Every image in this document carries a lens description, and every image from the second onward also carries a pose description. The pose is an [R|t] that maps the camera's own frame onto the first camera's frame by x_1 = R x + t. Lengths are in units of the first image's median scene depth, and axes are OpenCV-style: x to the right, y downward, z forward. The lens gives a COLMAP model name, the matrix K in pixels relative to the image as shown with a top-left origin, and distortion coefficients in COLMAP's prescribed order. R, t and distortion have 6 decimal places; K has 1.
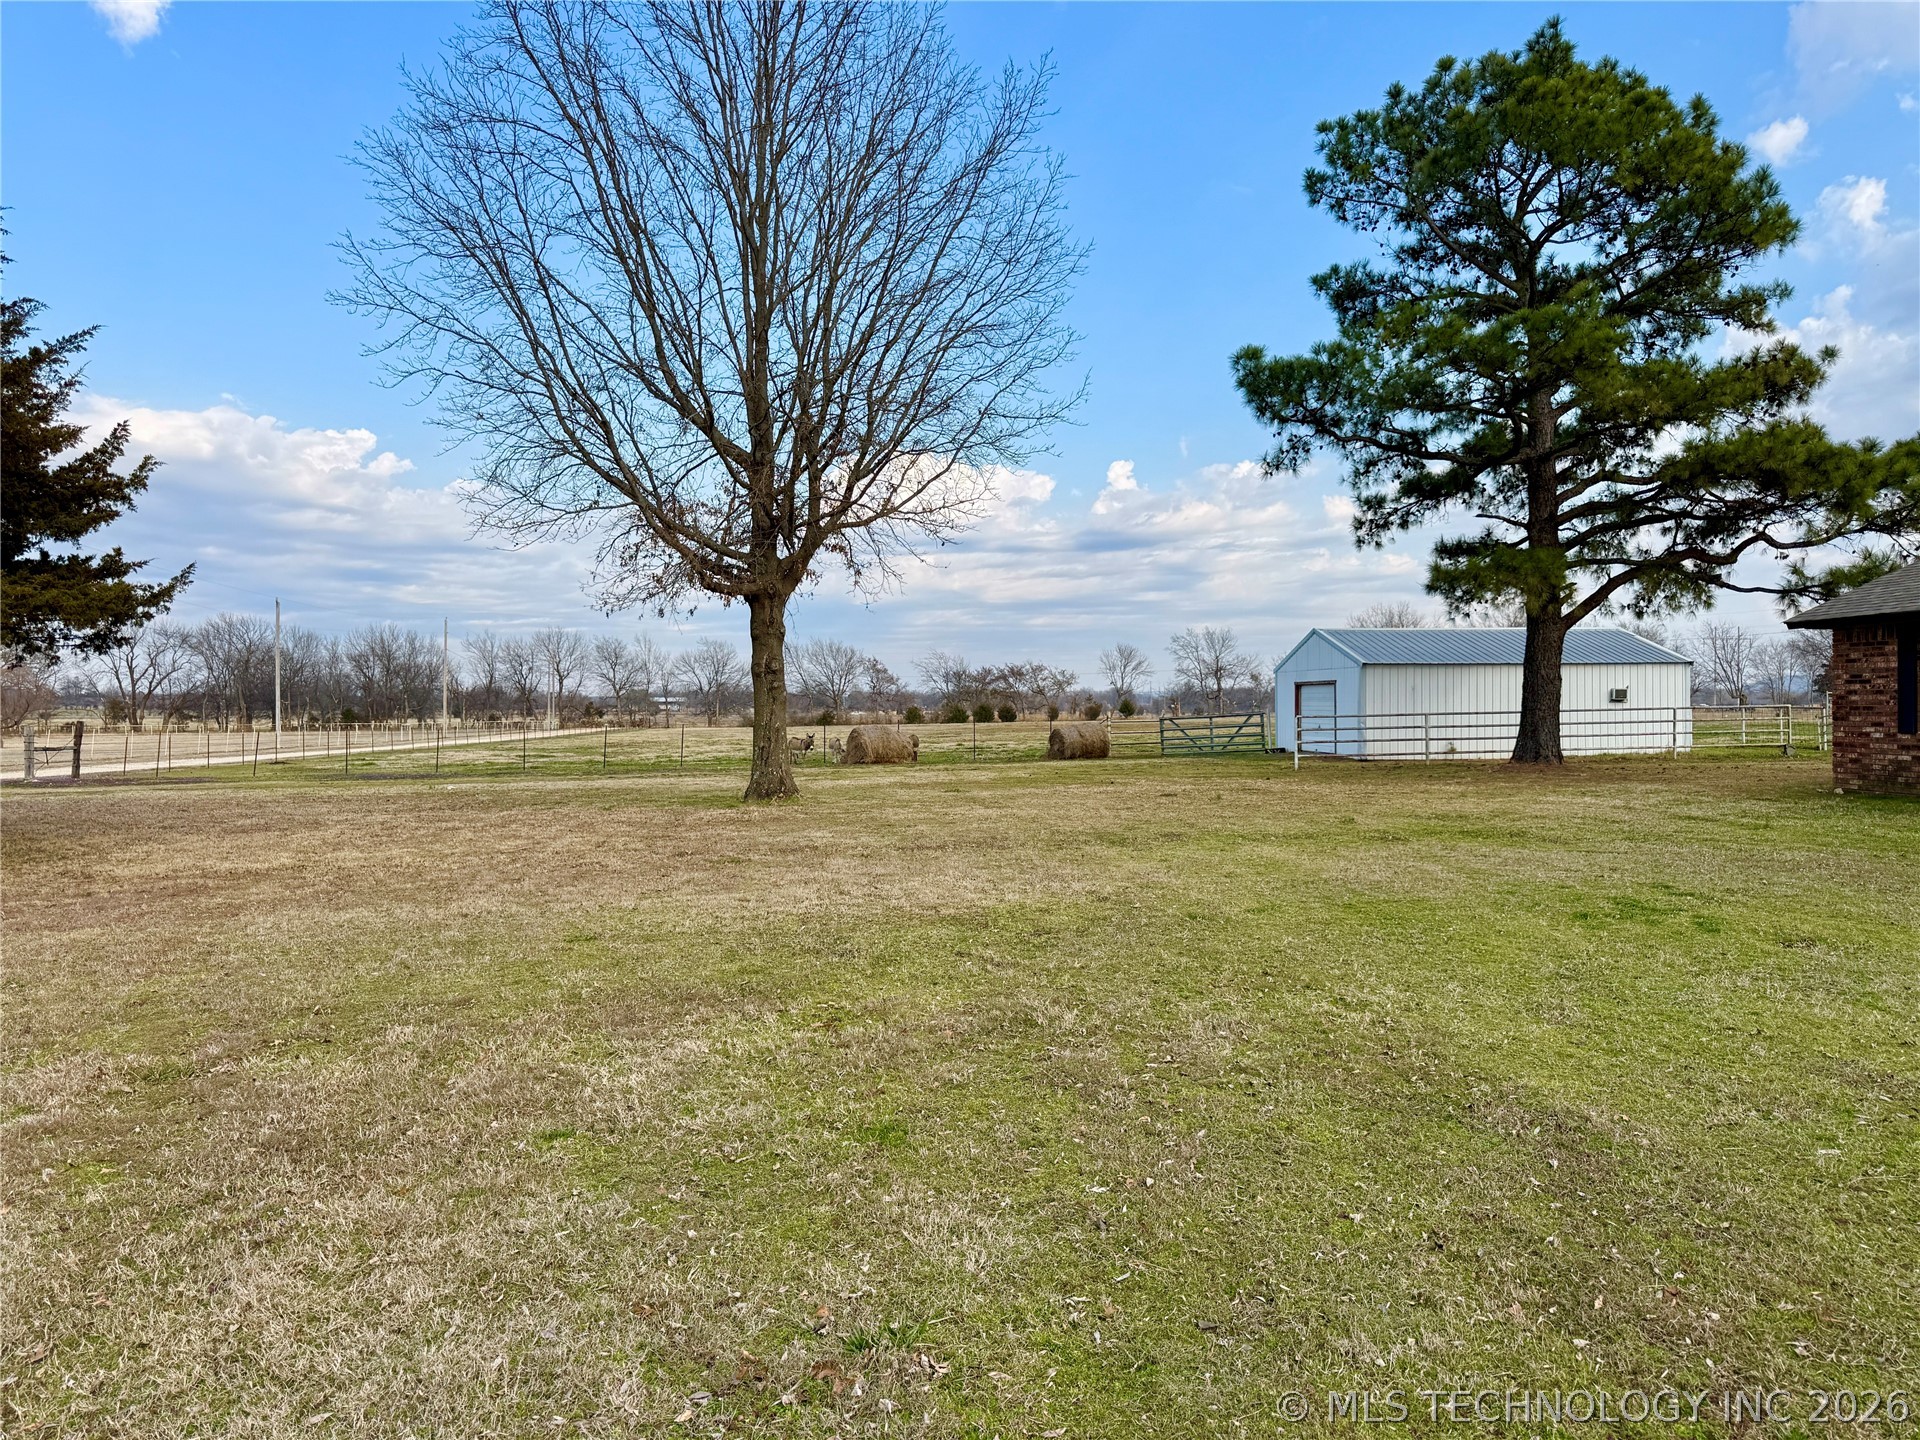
lens RADIAL K [[1355.3, 0, 956.8], [0, 1355.3, 724.2], [0, 0, 1]] dist [0.052358, -0.002704]
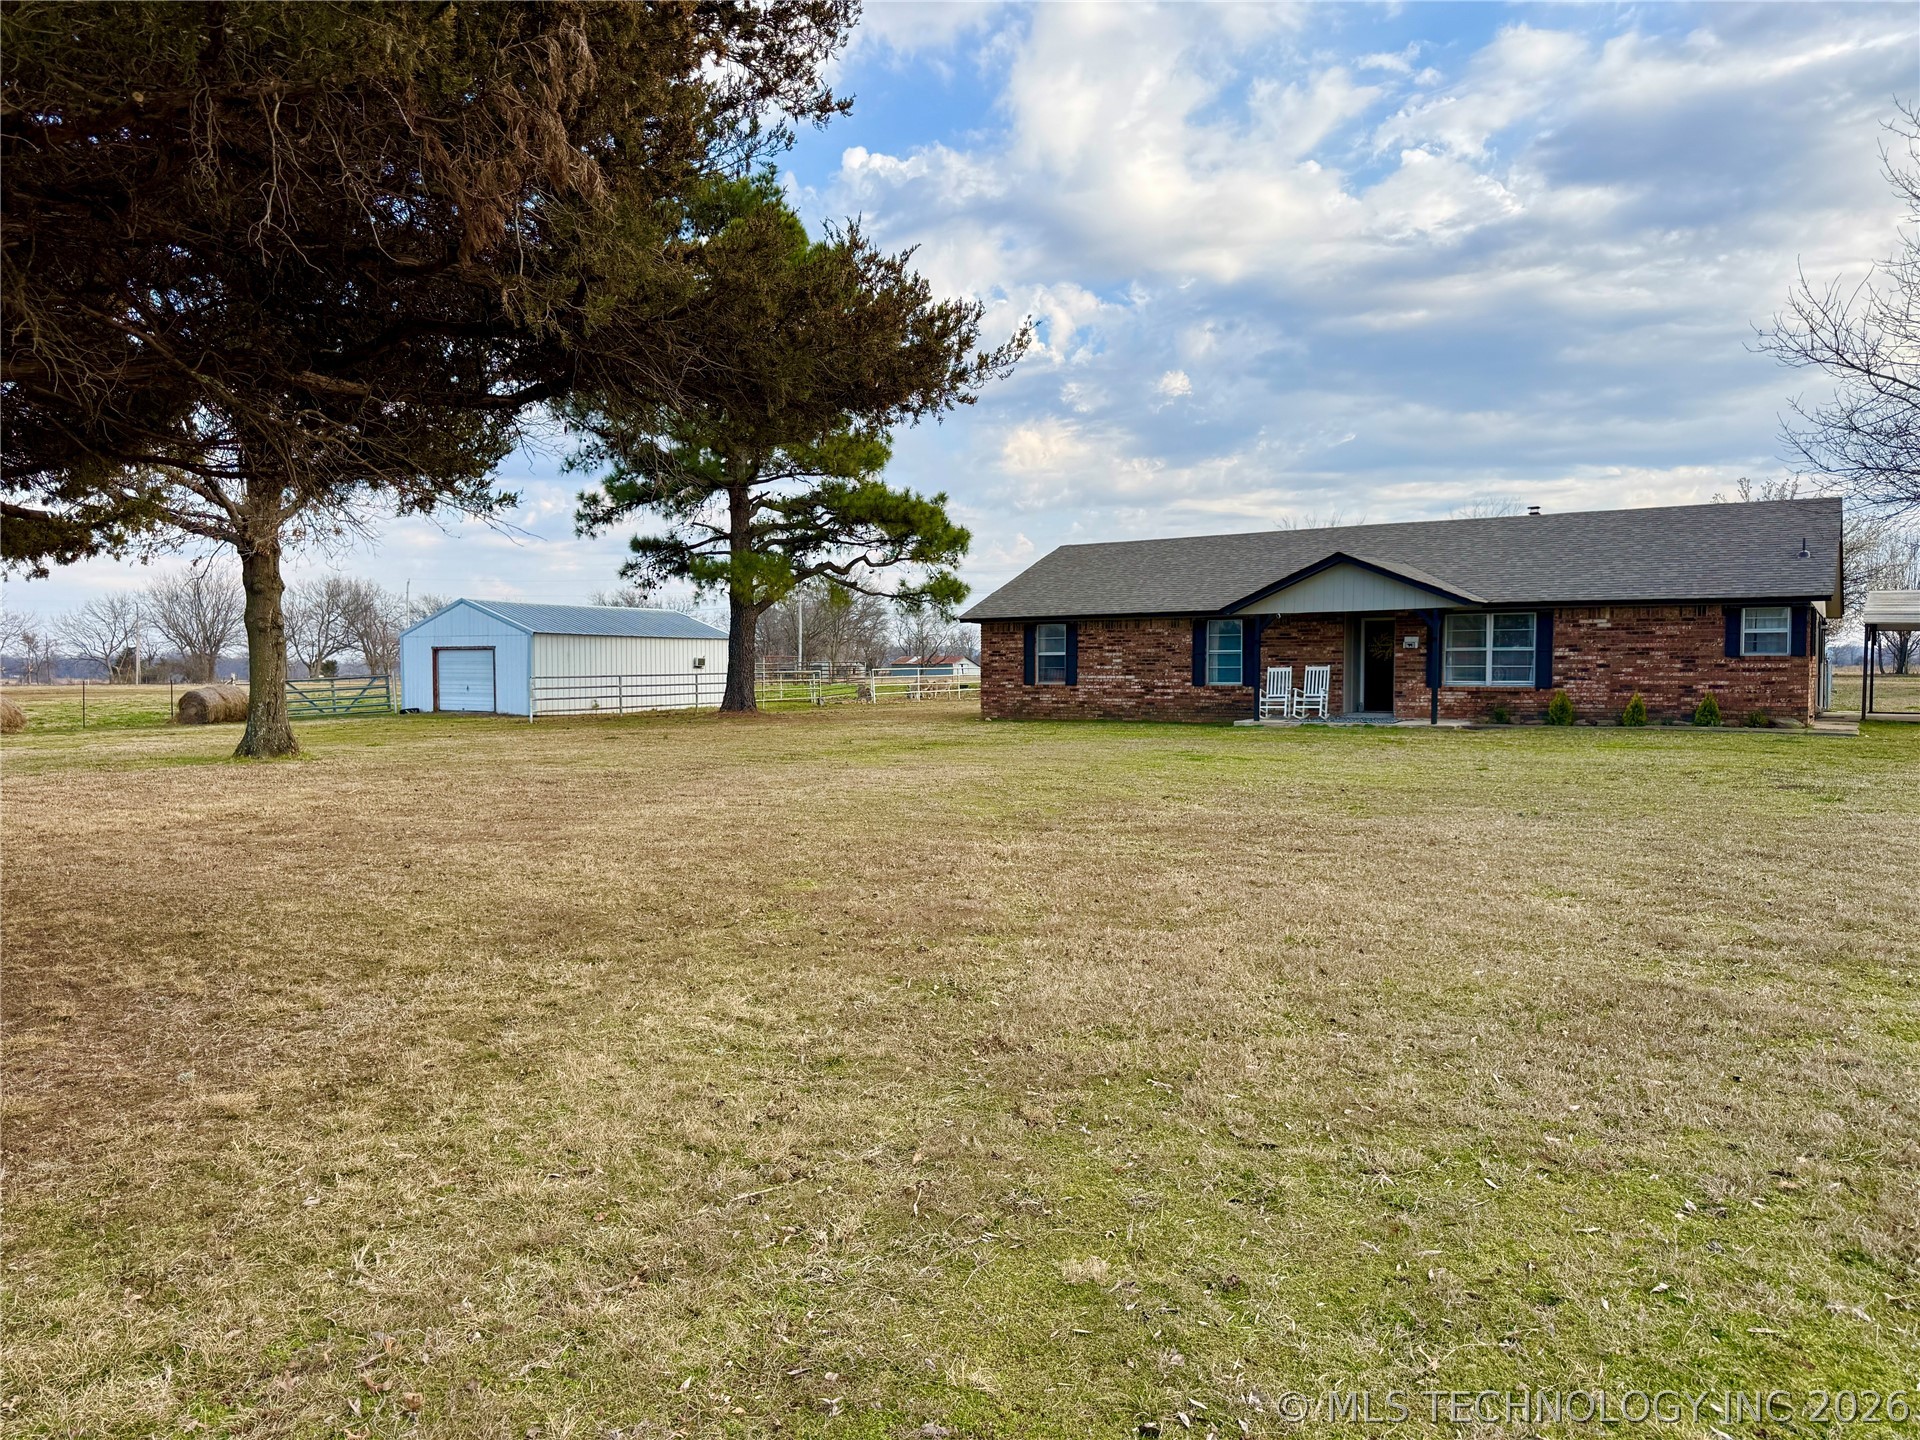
lens RADIAL K [[1355.3, 0, 956.8], [0, 1355.3, 724.2], [0, 0, 1]] dist [0.052358, -0.002704]
pose [[0.639850, -0.023541, 0.768139, -0.406566], [0.006763, 0.999665, 0.025003, 0.007541], [-0.768470, -0.010803, 0.639794, -0.021738]]
